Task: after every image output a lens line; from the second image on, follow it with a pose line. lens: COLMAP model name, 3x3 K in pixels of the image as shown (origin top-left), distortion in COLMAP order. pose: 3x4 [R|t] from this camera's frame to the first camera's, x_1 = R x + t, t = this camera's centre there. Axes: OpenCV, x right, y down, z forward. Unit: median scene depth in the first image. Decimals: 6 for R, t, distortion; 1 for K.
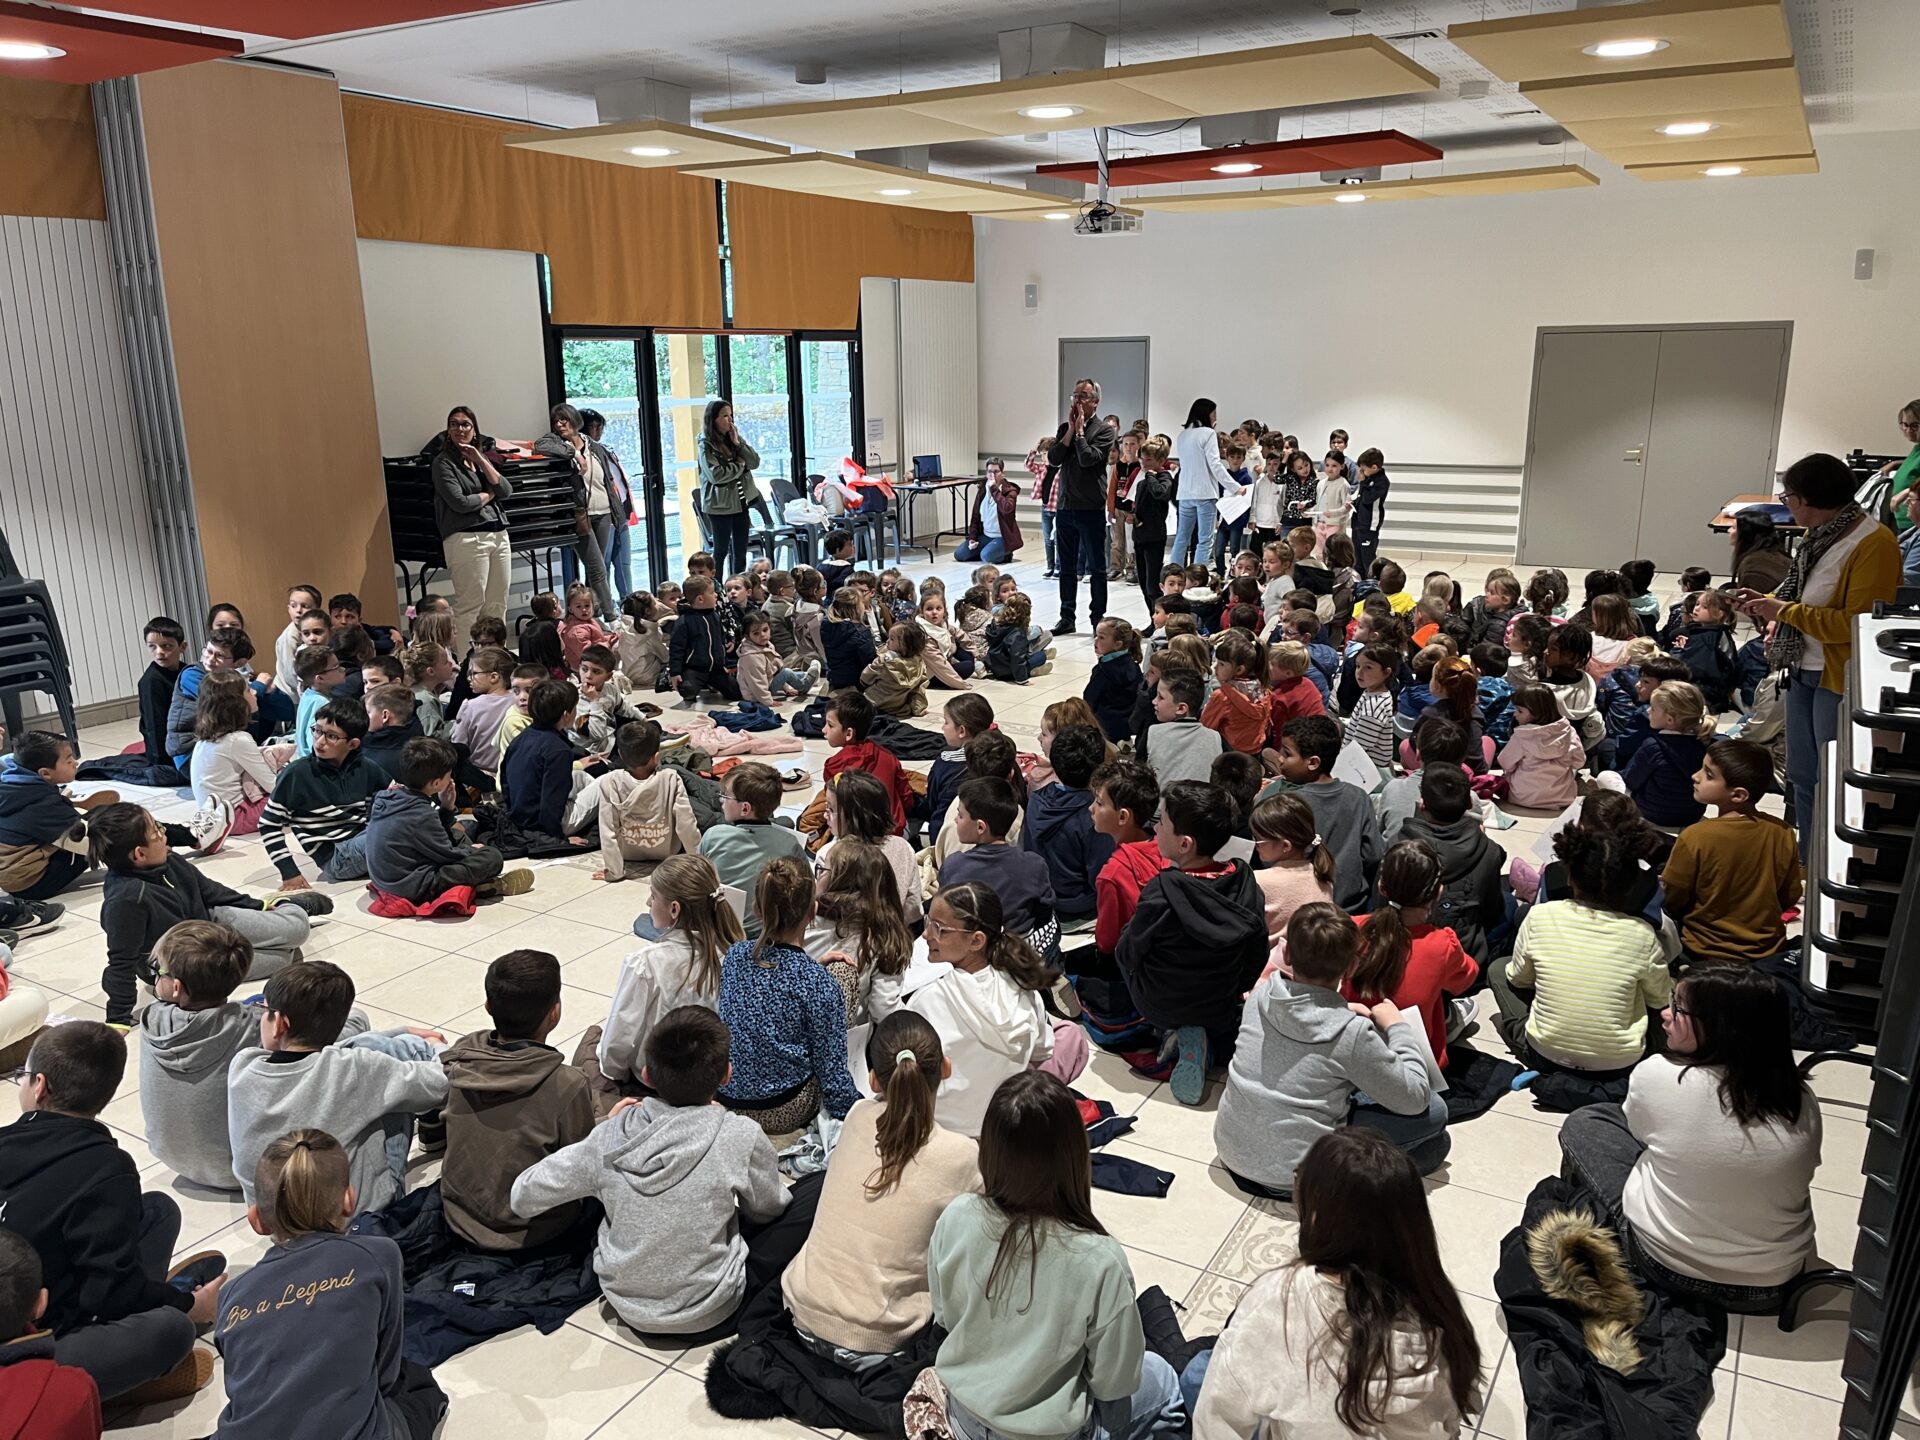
lens RADIAL K [[1471.5, 0, 960.0], [0, 1471.5, 720.0], [0, 0, 1]] dist [0.058442, -0.002553]
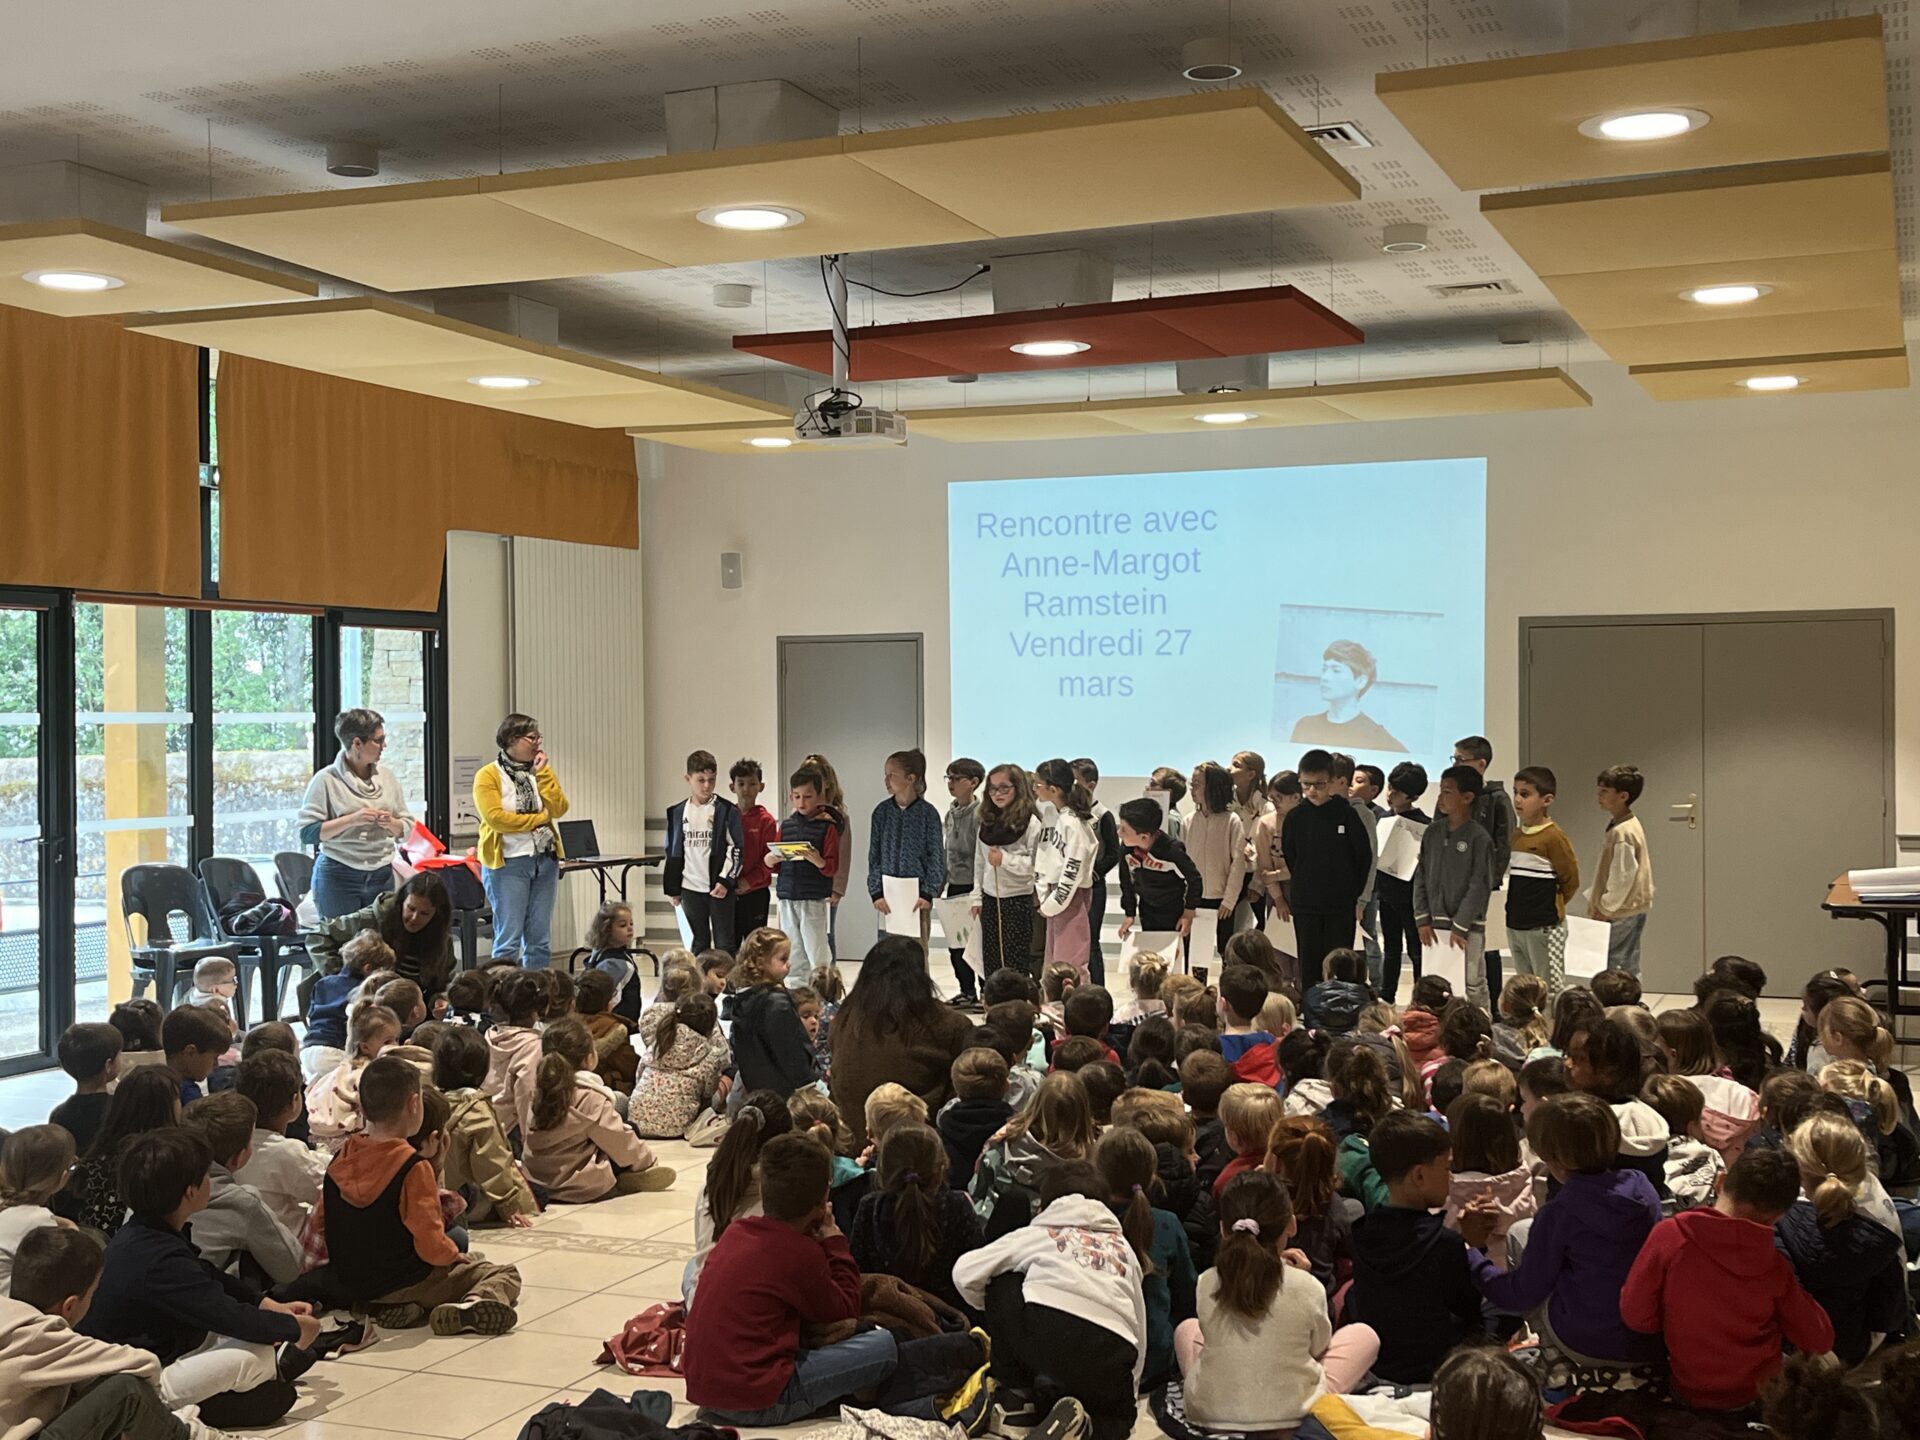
lens RADIAL K [[2342.4, 0, 960.0], [0, 2342.4, 720.0], [0, 0, 1]] dist [0.100692, -0.058256]
pose [[0.990188, 0.006405, 0.139598, 0.007570], [0.028088, 0.969440, -0.243714, 0.019817], [-0.136893, 0.245243, 0.959748, 0.068010]]
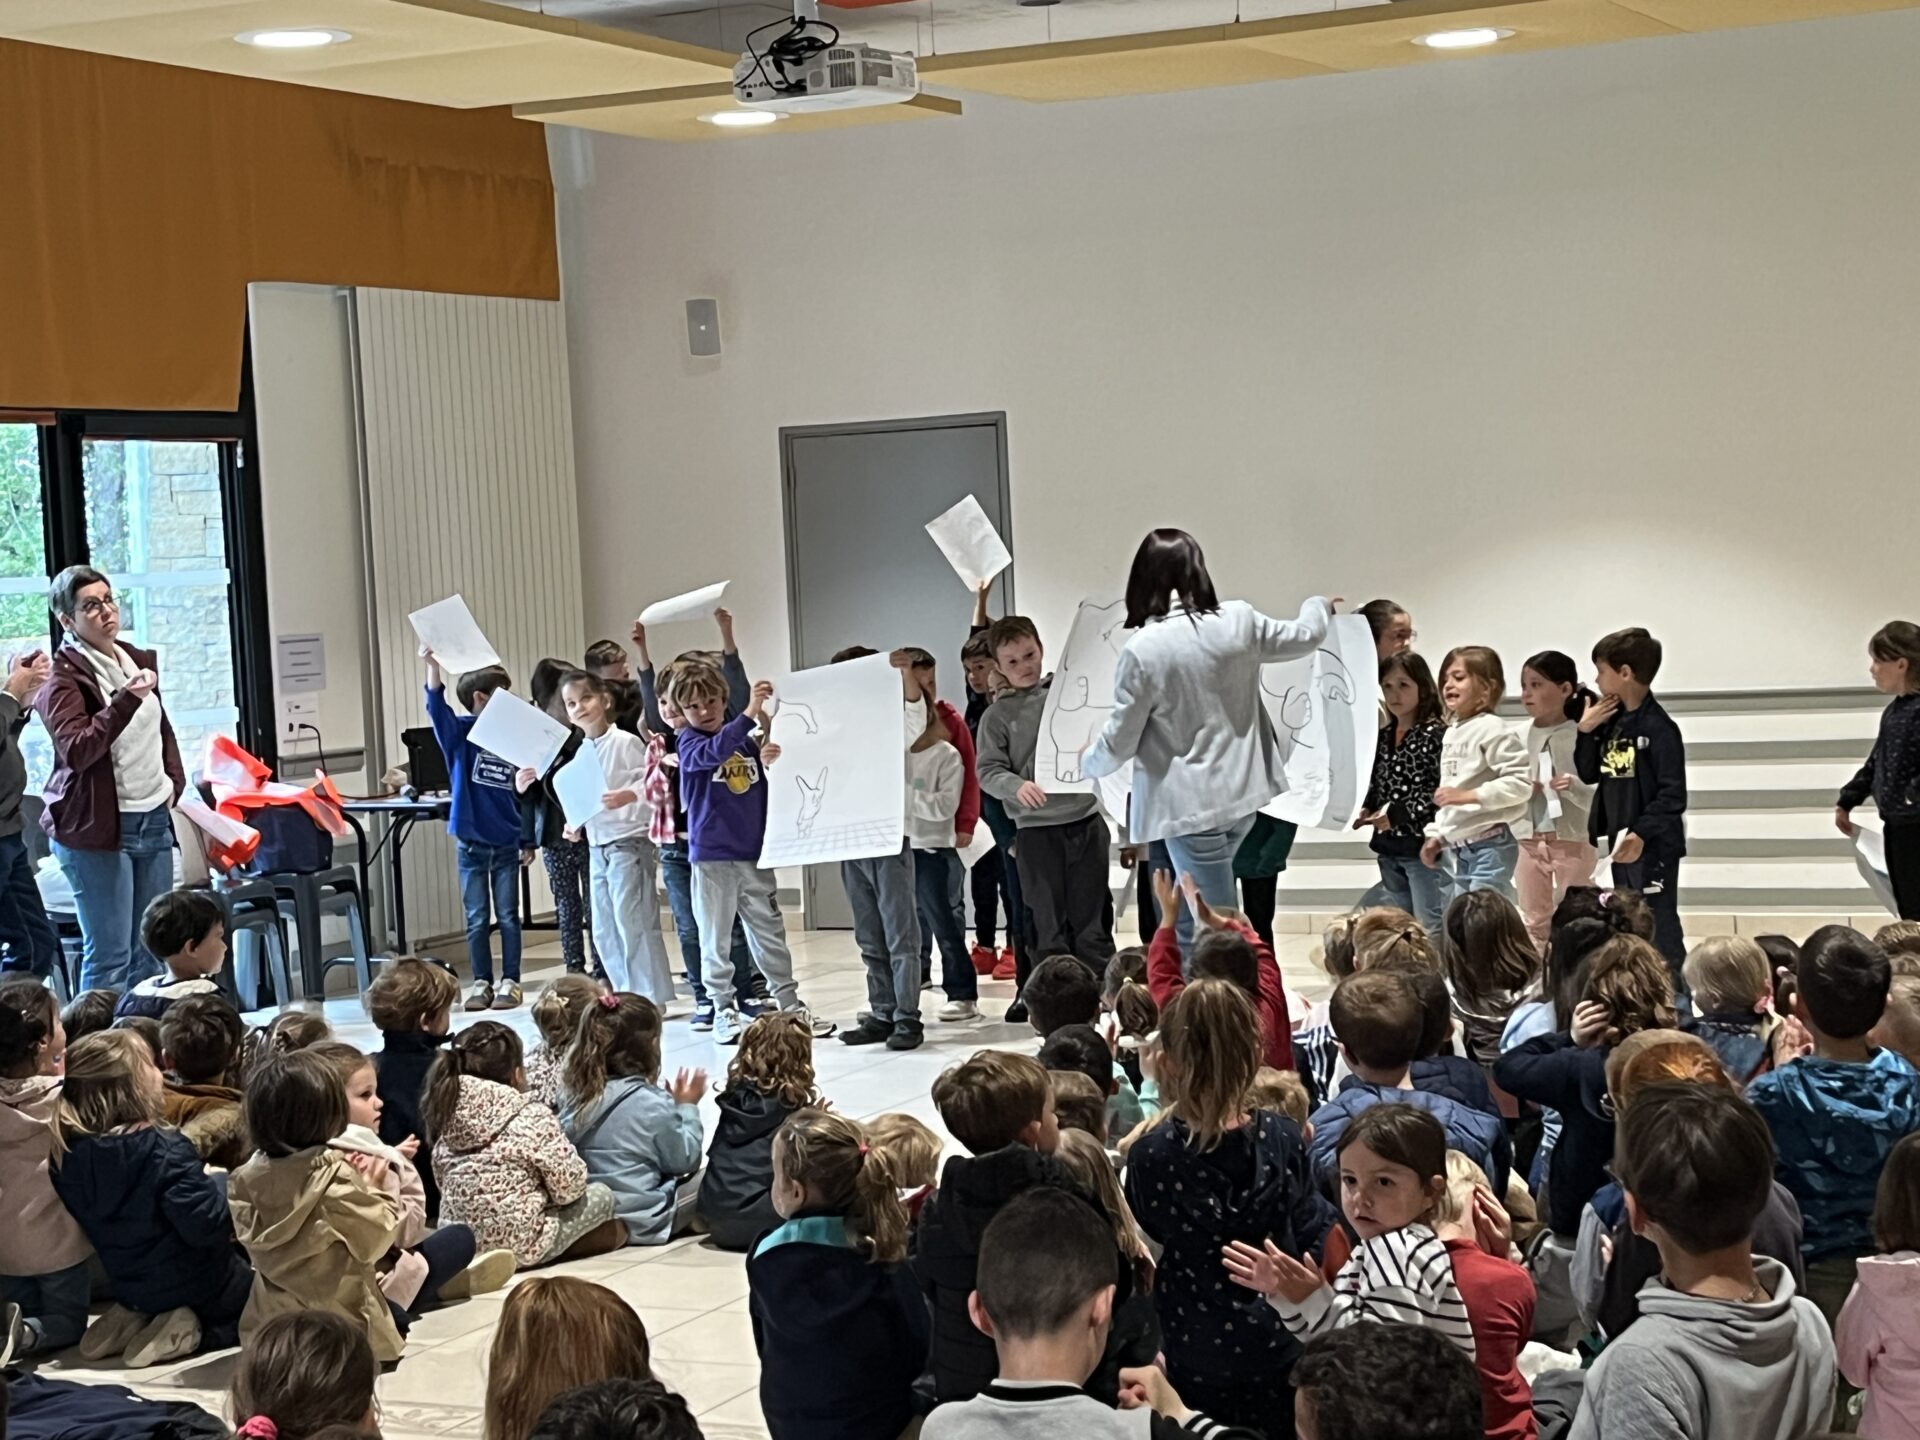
lens RADIAL K [[3483.1, 0, 960.0], [0, 3483.1, 720.0], [0, 0, 1]] dist [0.150821, -0.226717]
pose [[0.996067, -0.041123, 0.078478, 0.046136], [0.056027, 0.978530, -0.198344, 0.007343], [-0.068637, 0.201961, 0.976986, 0.120134]]
